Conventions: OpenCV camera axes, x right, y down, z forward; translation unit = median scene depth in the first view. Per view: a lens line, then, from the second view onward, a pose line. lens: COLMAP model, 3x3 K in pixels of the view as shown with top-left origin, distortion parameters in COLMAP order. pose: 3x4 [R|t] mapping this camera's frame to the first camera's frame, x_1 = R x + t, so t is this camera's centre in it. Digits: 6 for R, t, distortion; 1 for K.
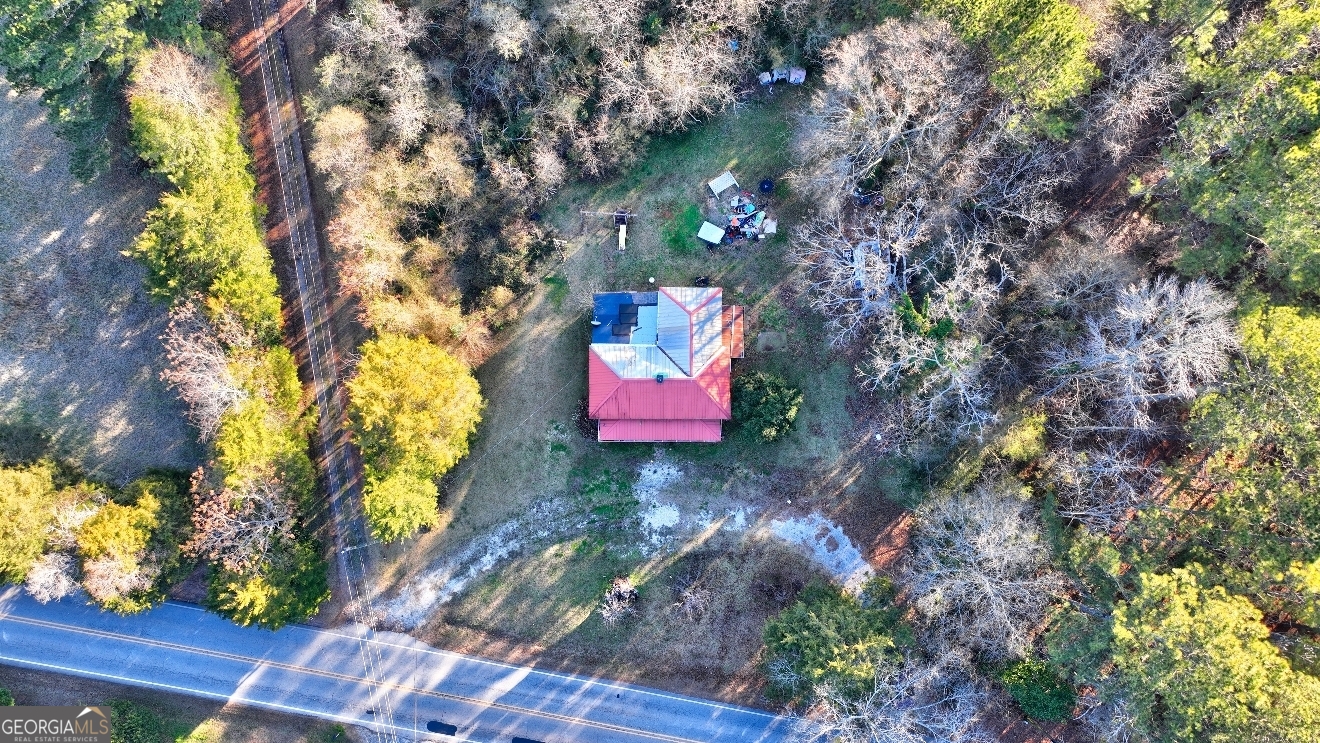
lens RADIAL K [[920.3, 0, 667.2], [0, 920.3, 374.9], [0, 0, 1]] dist [0.010214, -0.000522]
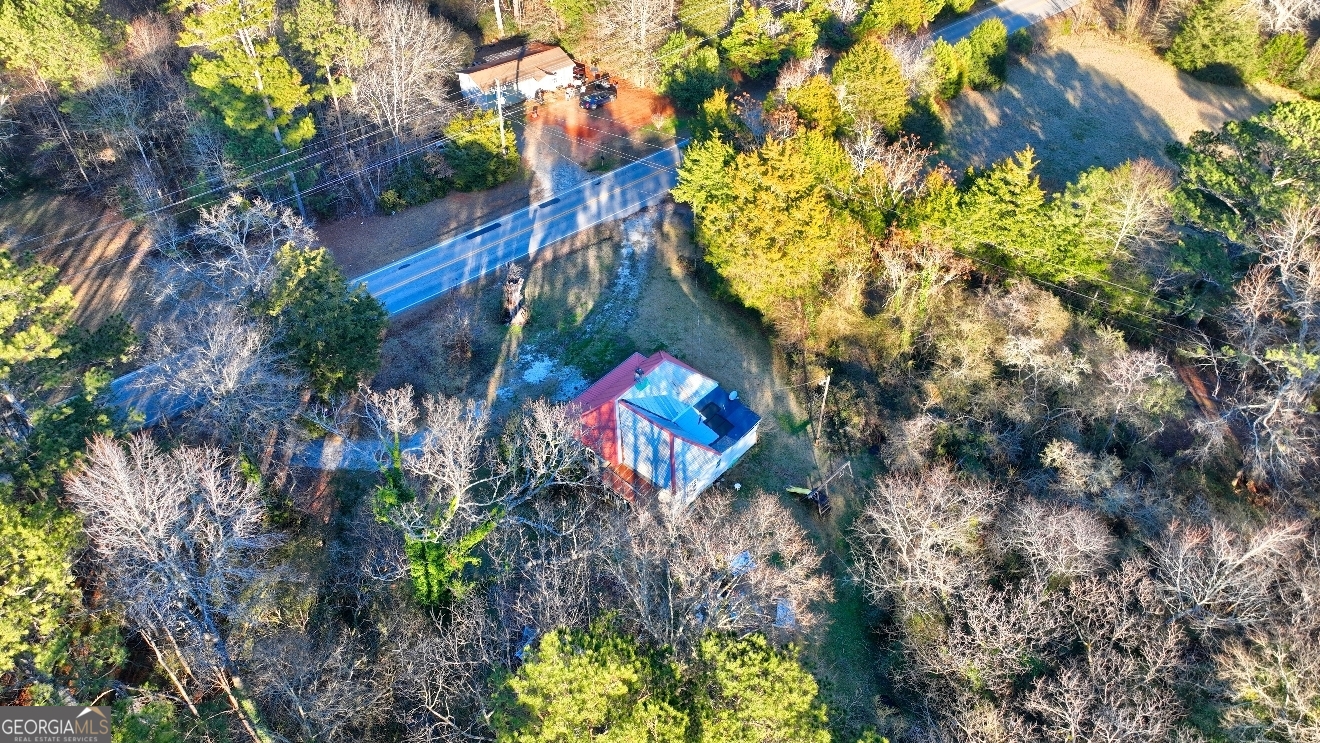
lens RADIAL K [[920.3, 0, 660.0], [0, 920.3, 370.1], [0, 0, 1]] dist [0.010214, -0.000522]
pose [[-0.650408, 0.514554, -0.558752, 0.470650], [-0.757944, -0.391320, 0.521910, -0.469530], [0.049900, 0.762957, 0.644521, 0.367220]]
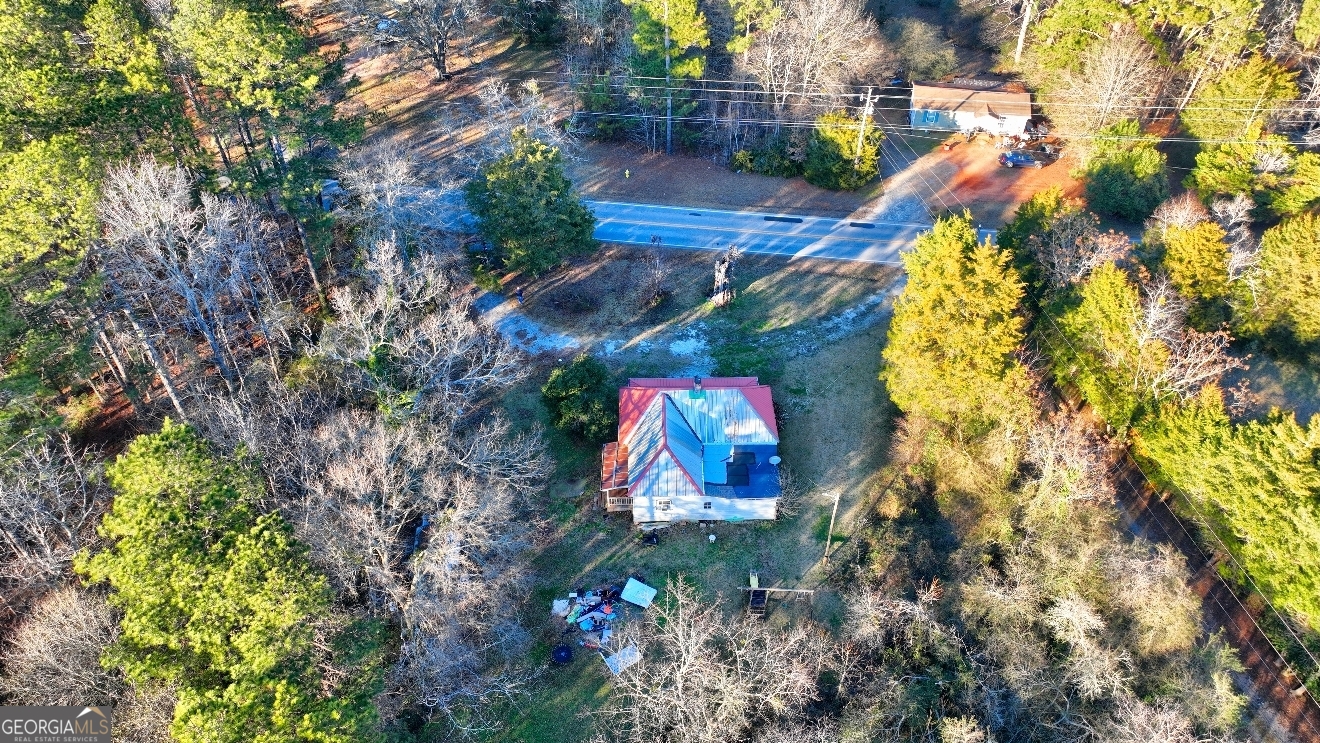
lens RADIAL K [[920.3, 0, 663.6], [0, 920.3, 371.7], [0, 0, 1]] dist [0.010214, -0.000522]
pose [[-0.999696, 0.017135, -0.017747, 0.038836], [-0.024569, -0.627099, 0.778552, -0.660510], [0.002211, 0.778751, 0.627330, 0.387611]]
